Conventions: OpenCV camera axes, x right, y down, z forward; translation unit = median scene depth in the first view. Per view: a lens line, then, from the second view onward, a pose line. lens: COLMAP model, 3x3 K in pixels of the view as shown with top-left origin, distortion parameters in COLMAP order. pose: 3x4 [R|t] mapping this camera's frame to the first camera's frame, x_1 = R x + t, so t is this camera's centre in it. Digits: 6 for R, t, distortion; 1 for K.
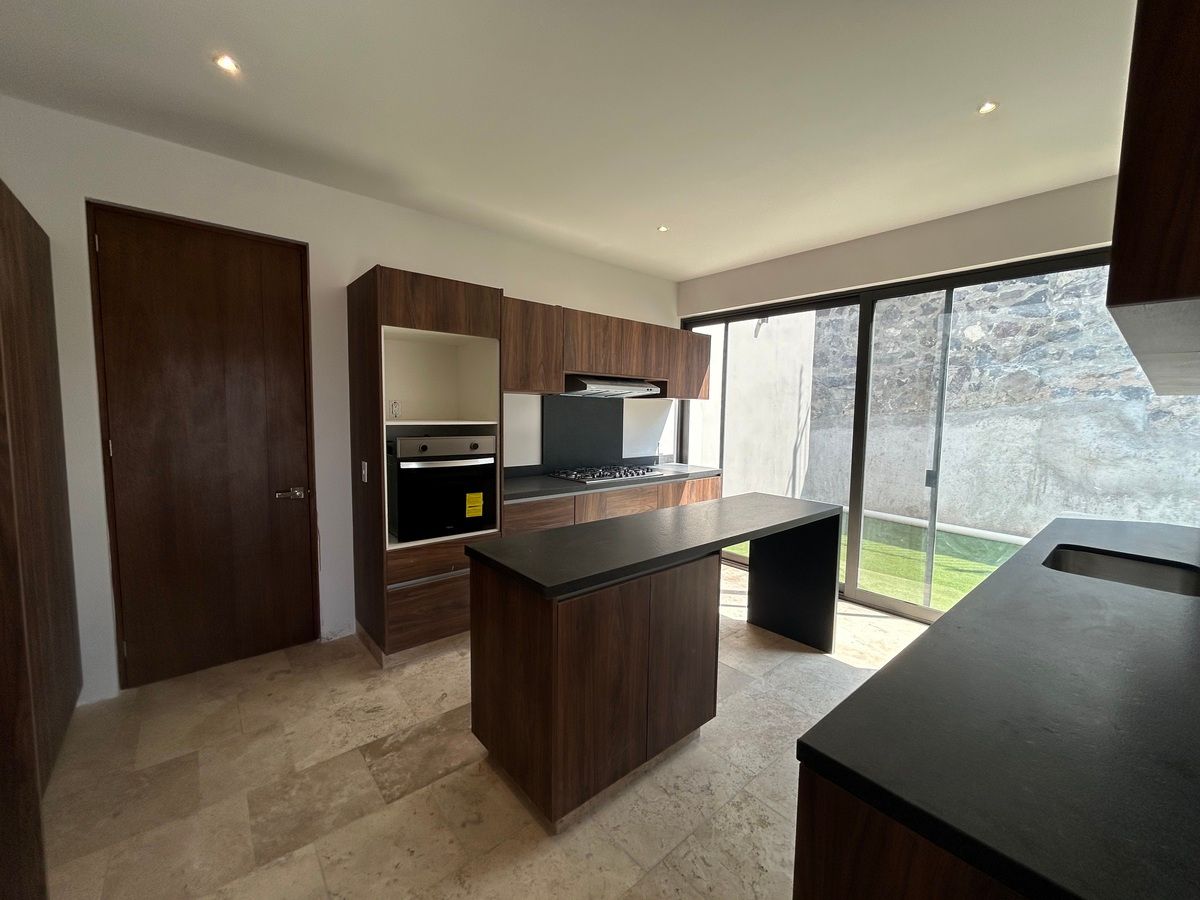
lens RADIAL K [[479.2, 0, 600.0], [0, 479.2, 450.0], [0, 0, 1]] dist [-0.001406, 0.000438]
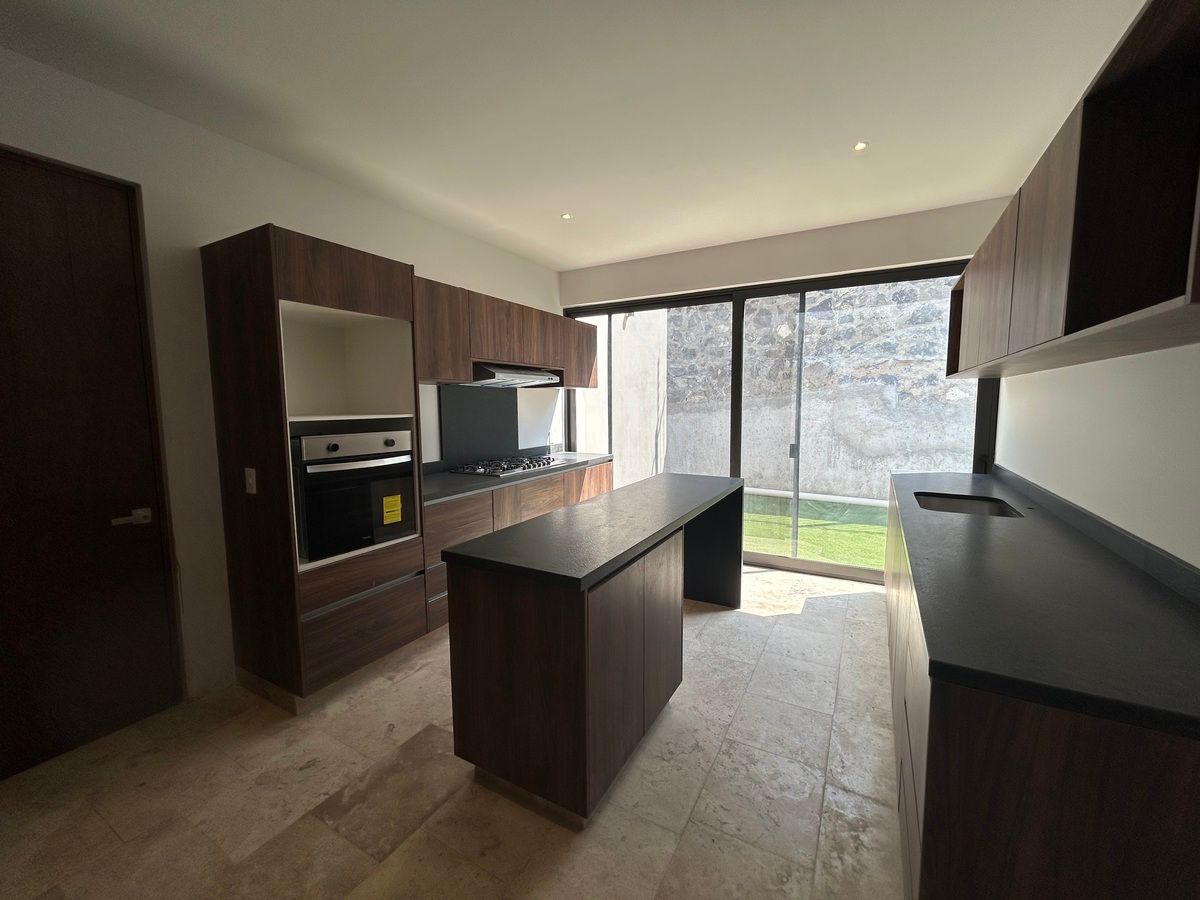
lens RADIAL K [[480.4, 0, 596.0], [0, 480.4, 449.5], [0, 0, 1]] dist [0.000897, -0.000048]
pose [[0.939213, -0.055646, 0.338796, -0.189281], [0.050269, 0.998432, 0.024633, 0.001448], [-0.339635, -0.006105, 0.940537, 0.037729]]
